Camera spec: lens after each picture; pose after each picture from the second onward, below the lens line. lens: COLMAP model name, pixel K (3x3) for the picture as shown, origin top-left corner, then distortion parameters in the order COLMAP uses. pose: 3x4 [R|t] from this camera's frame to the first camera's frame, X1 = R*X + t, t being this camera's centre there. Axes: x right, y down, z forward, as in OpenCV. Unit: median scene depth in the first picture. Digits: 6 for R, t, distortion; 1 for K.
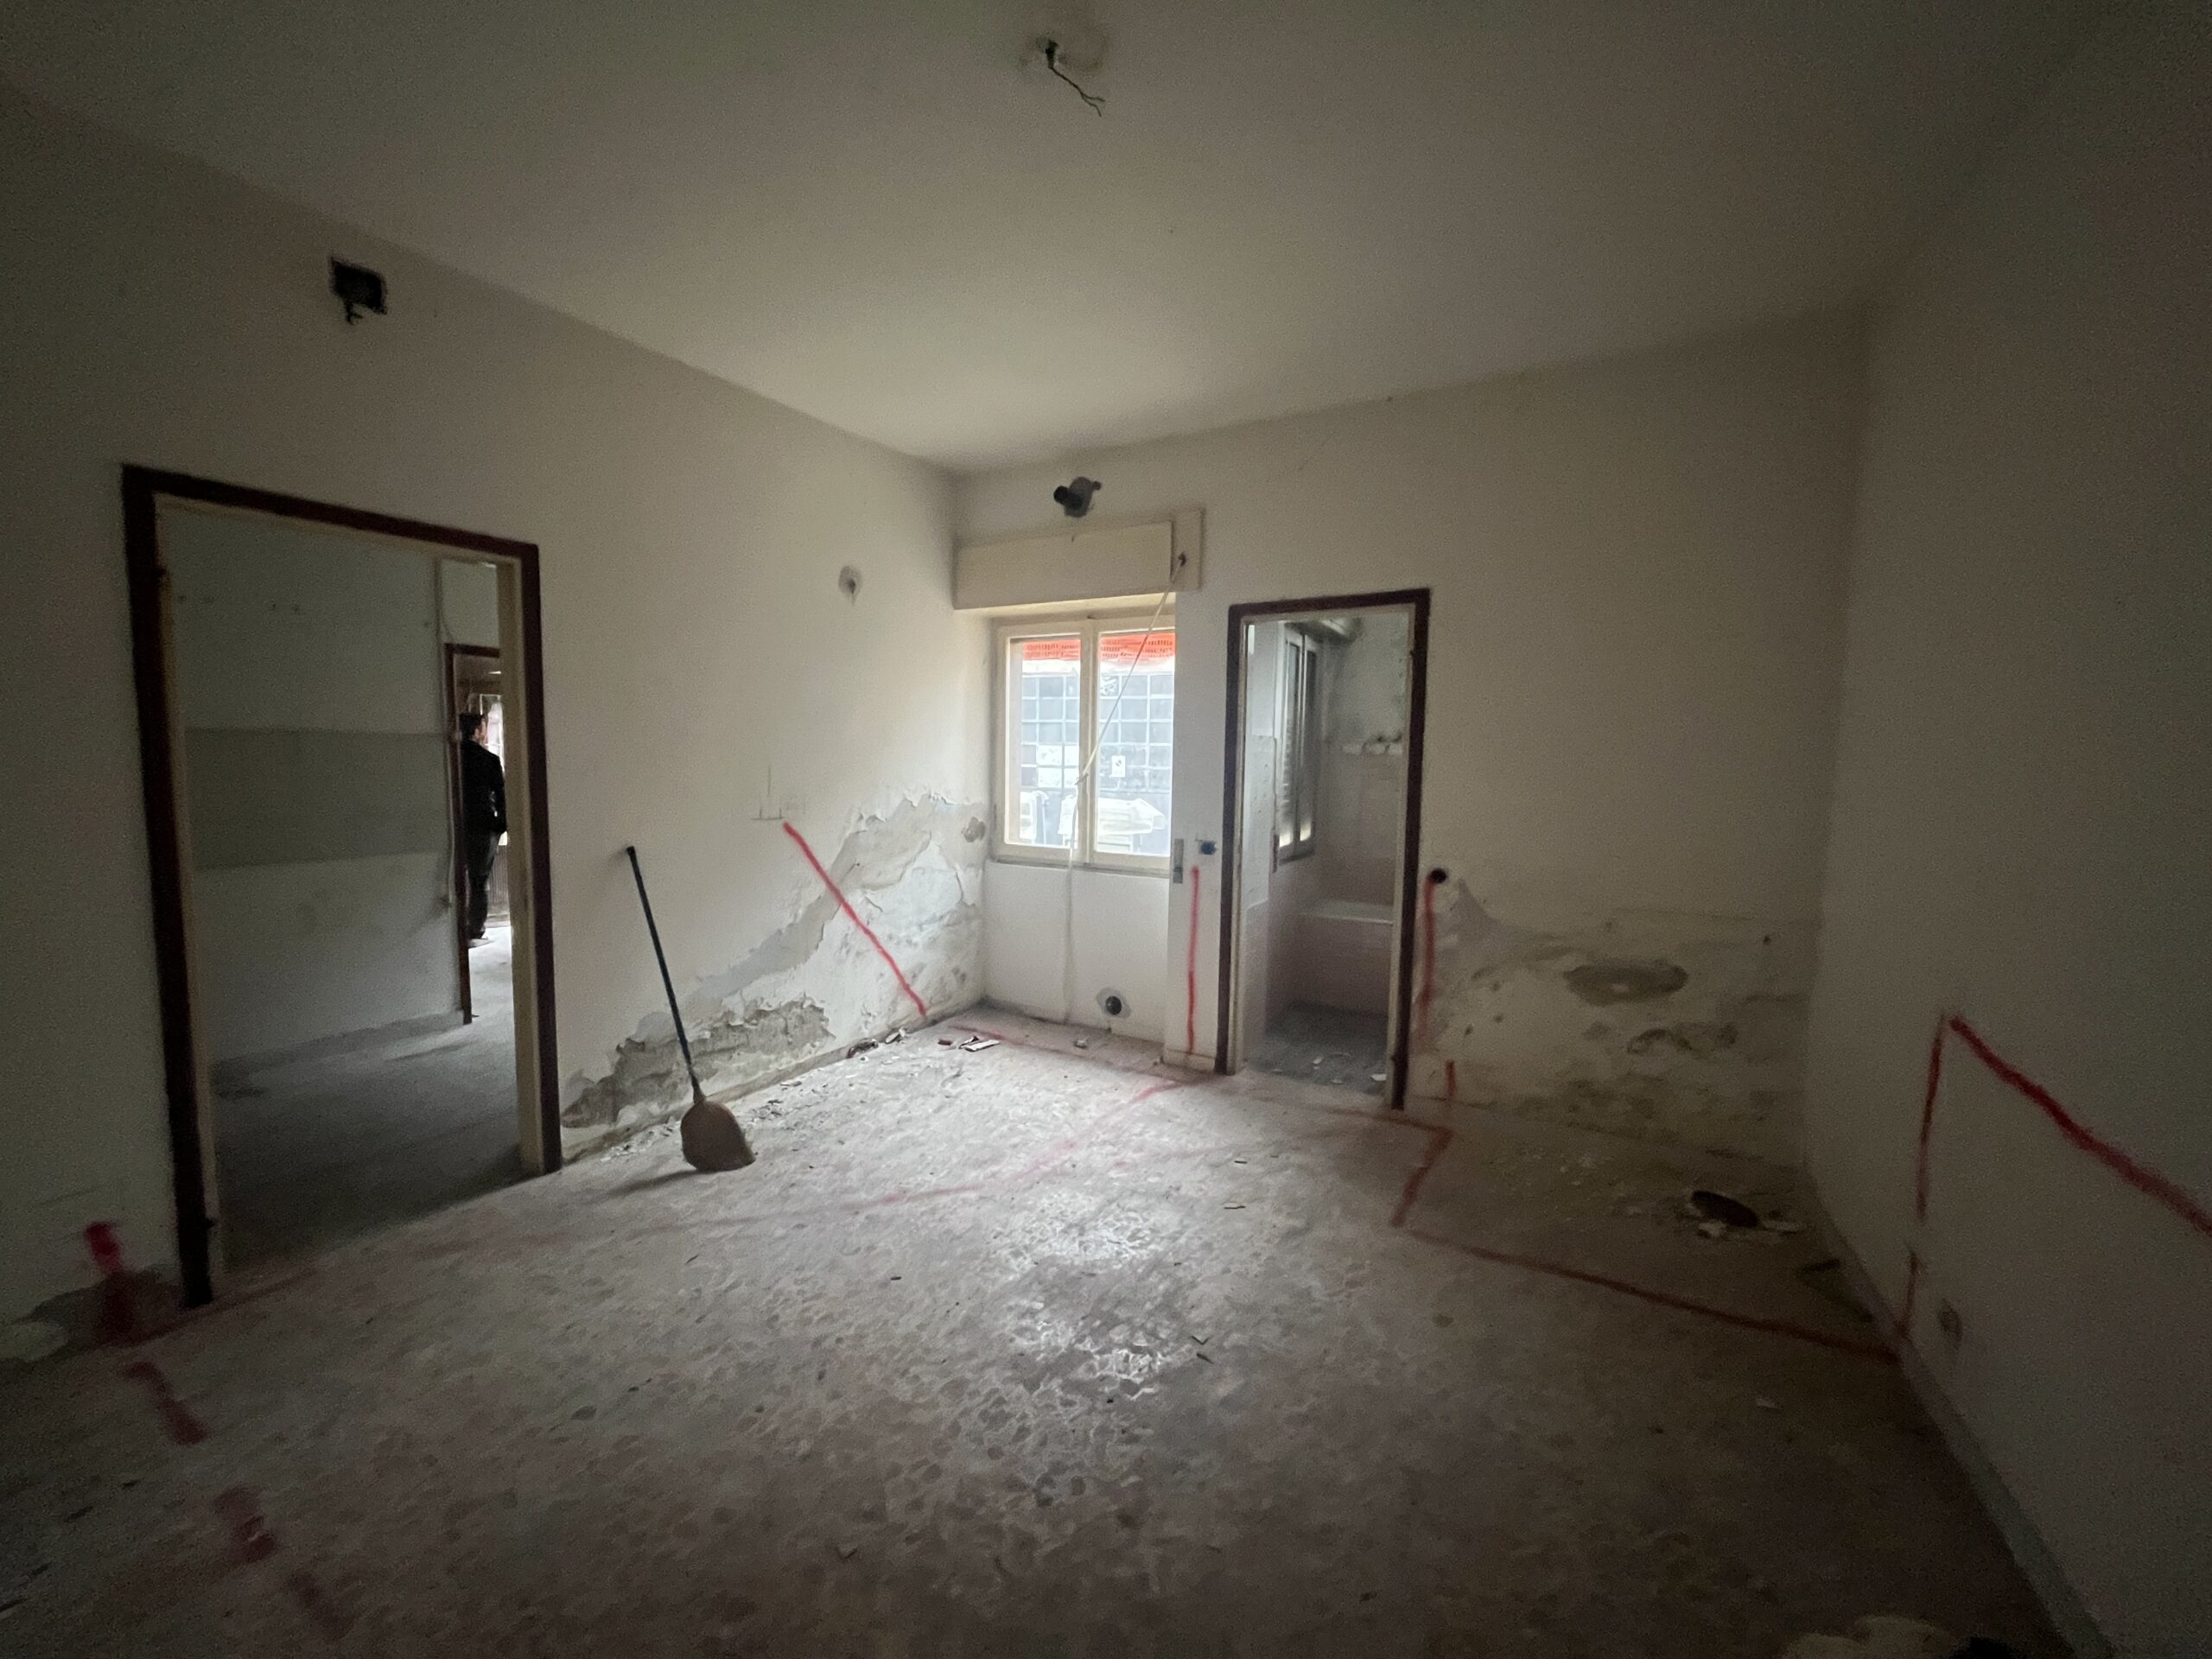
lens RADIAL K [[885.9, 0, 1095.6], [0, 885.9, 825.3], [0, 0, 1]] dist [0.000369, 0.000351]
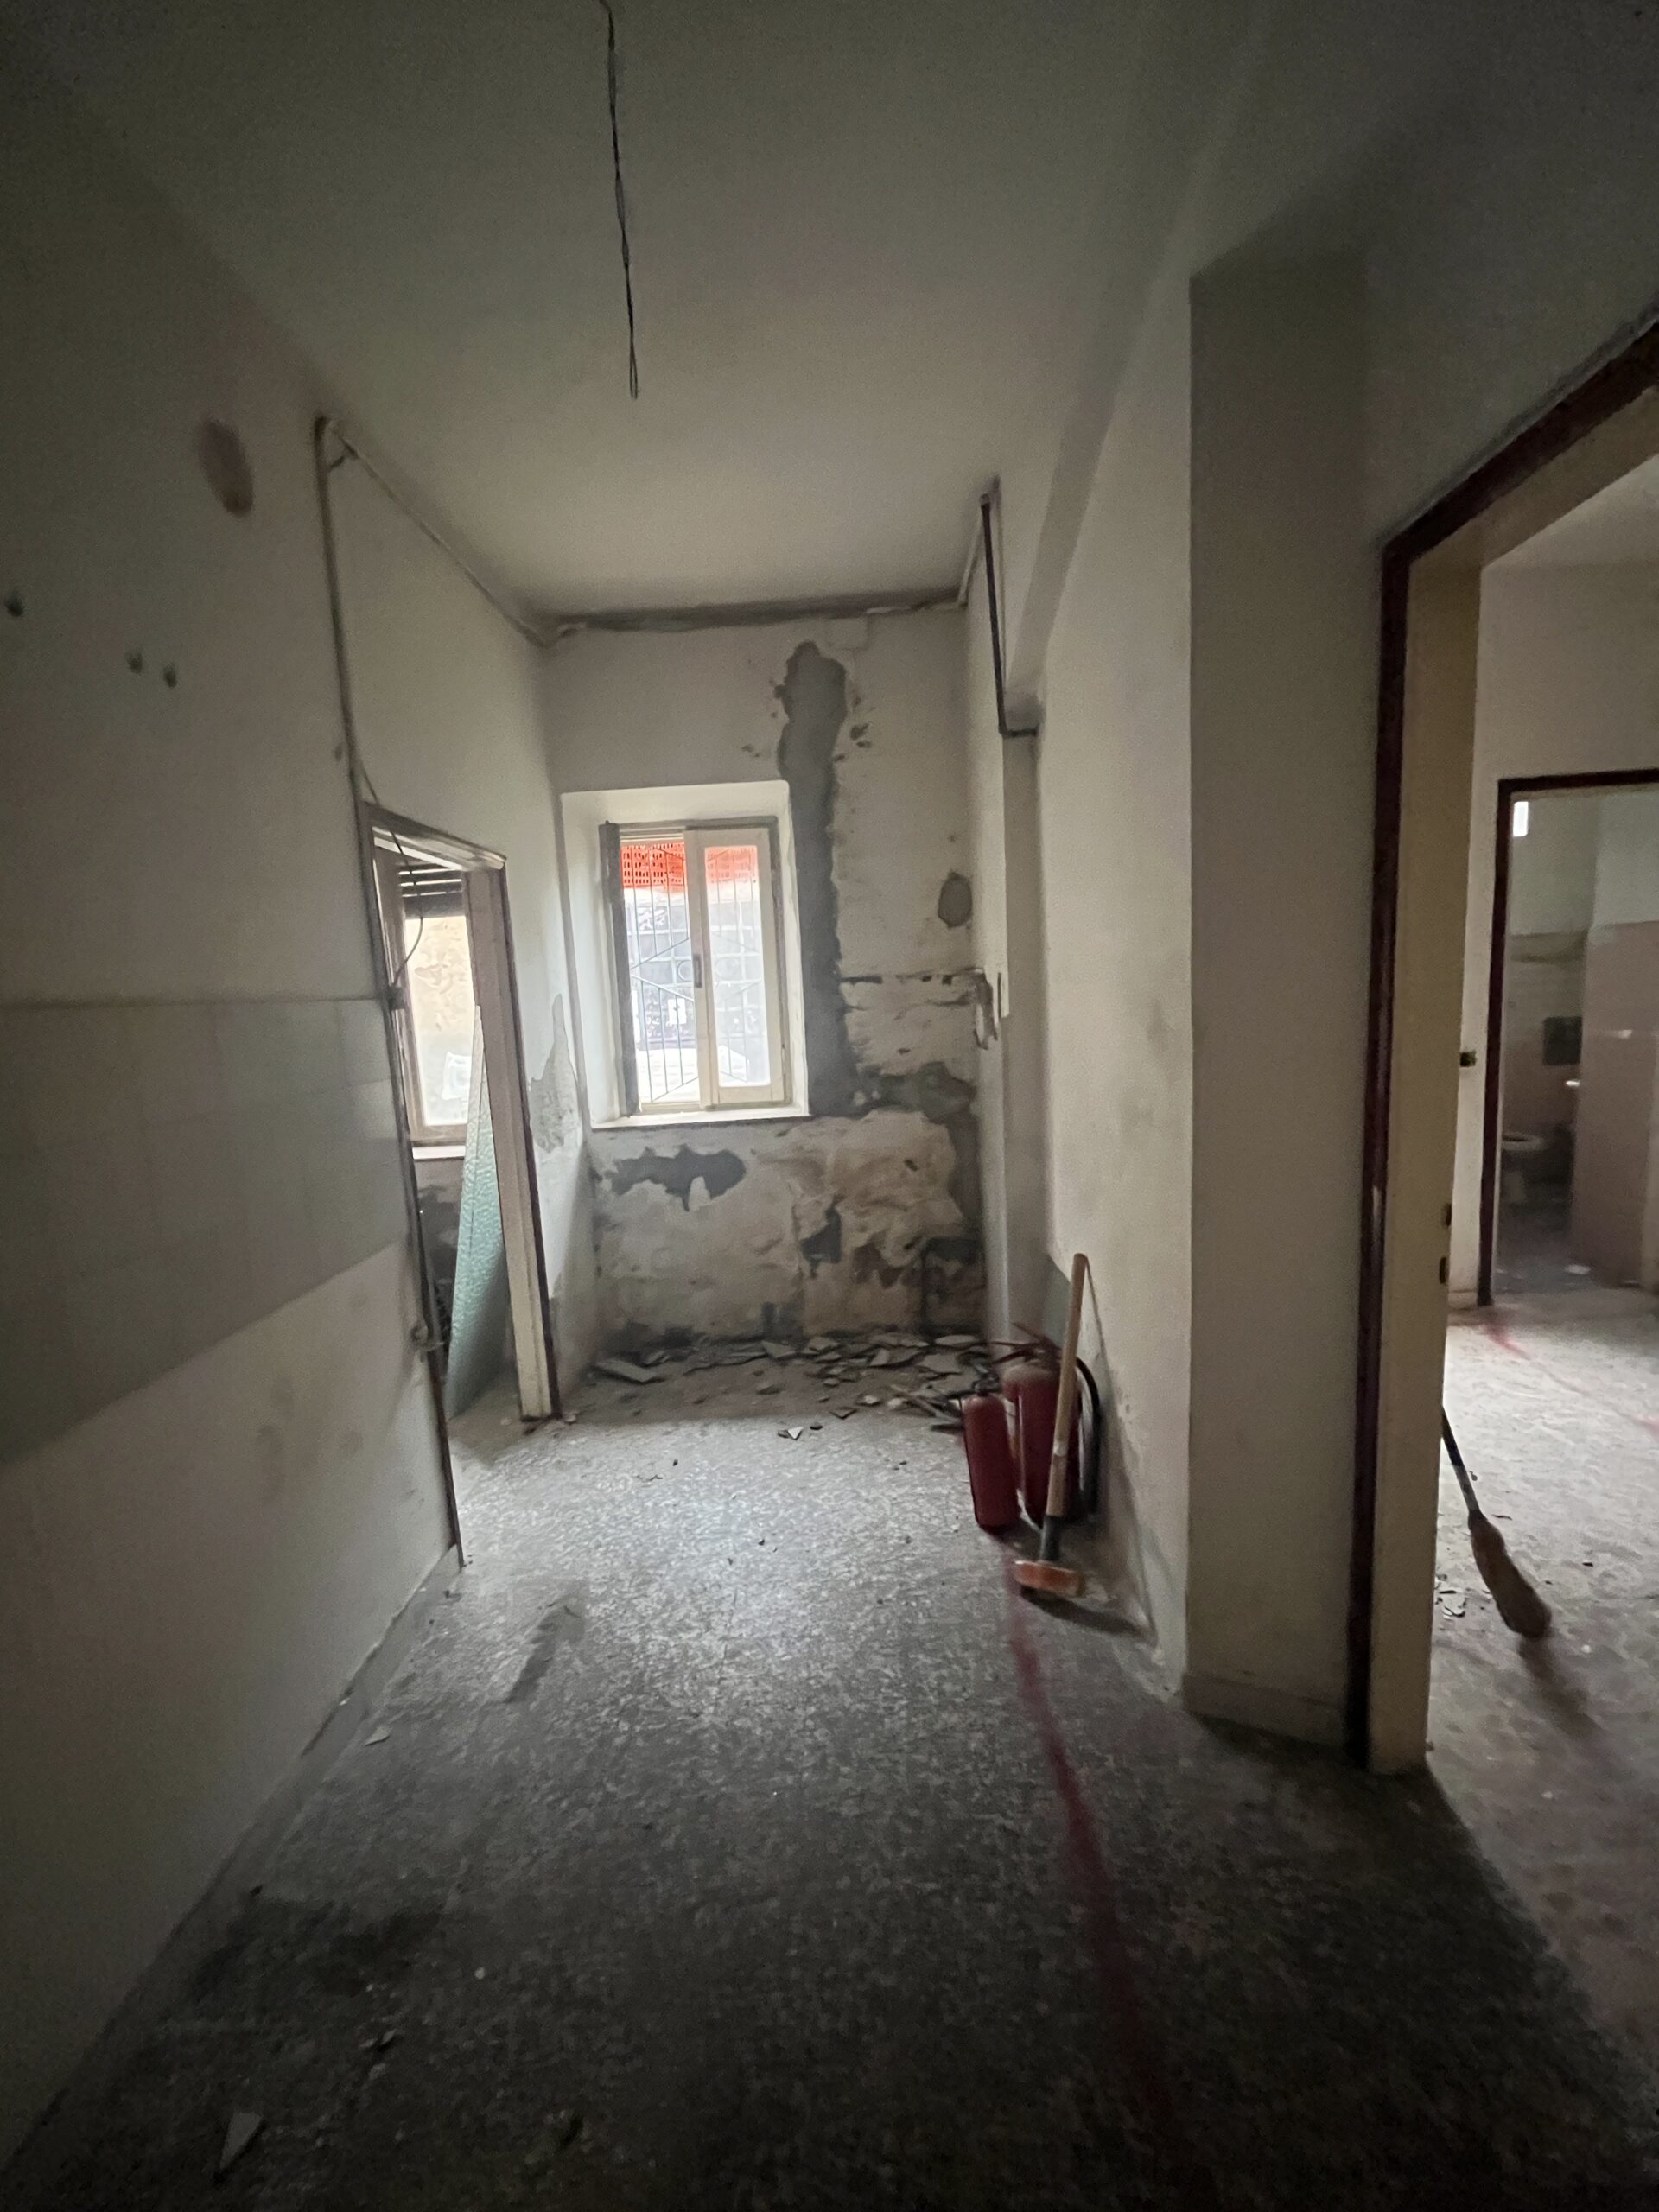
lens RADIAL K [[885.9, 0, 823.0], [0, 885.9, 1104.3], [0, 0, 1]] dist [0.000369, 0.000351]
pose [[0.869689, -0.125862, 0.477283, -0.839213], [0.107596, 0.992032, 0.065547, -0.056054], [-0.481730, -0.005651, 0.876302, 0.519531]]
